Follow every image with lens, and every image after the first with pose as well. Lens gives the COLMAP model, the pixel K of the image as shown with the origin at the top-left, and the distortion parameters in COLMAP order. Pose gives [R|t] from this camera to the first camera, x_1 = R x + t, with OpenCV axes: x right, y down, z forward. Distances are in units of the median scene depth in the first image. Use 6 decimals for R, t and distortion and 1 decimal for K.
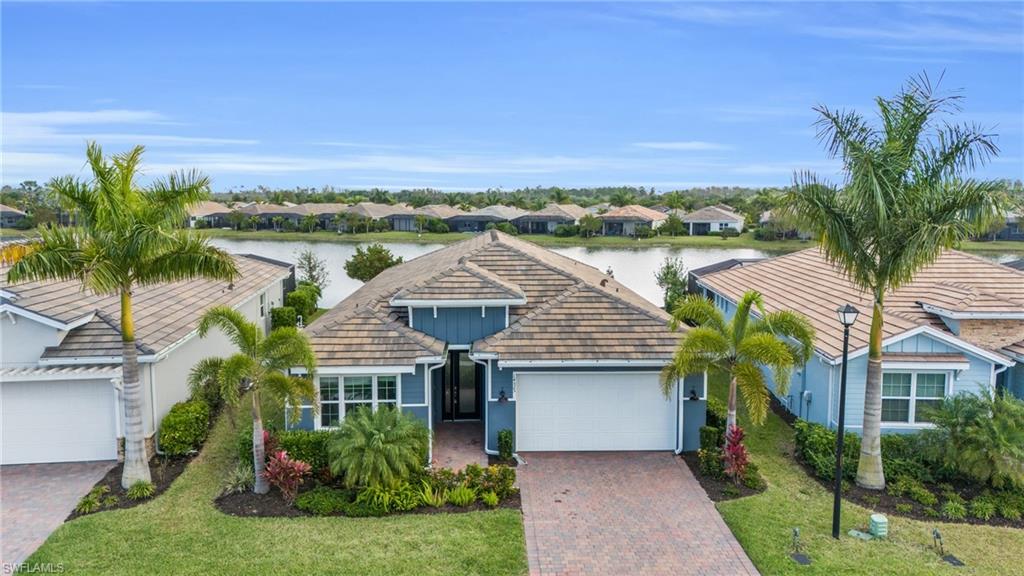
lens RADIAL K [[729.0, 0, 512.0], [0, 729.0, 288.0], [0, 0, 1]] dist [0.082640, -0.093178]
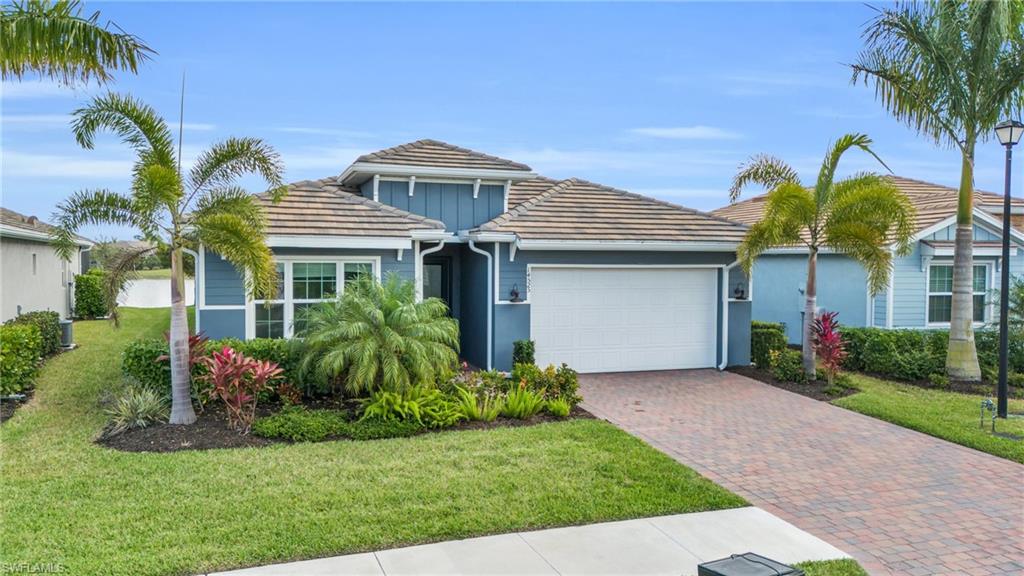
lens RADIAL K [[729.0, 0, 512.0], [0, 729.0, 288.0], [0, 0, 1]] dist [0.082640, -0.093178]
pose [[0.959361, -0.005322, 0.282132, -0.233972], [0.023260, 0.997911, -0.060269, 0.194328], [-0.281222, 0.064383, 0.957481, 0.320229]]
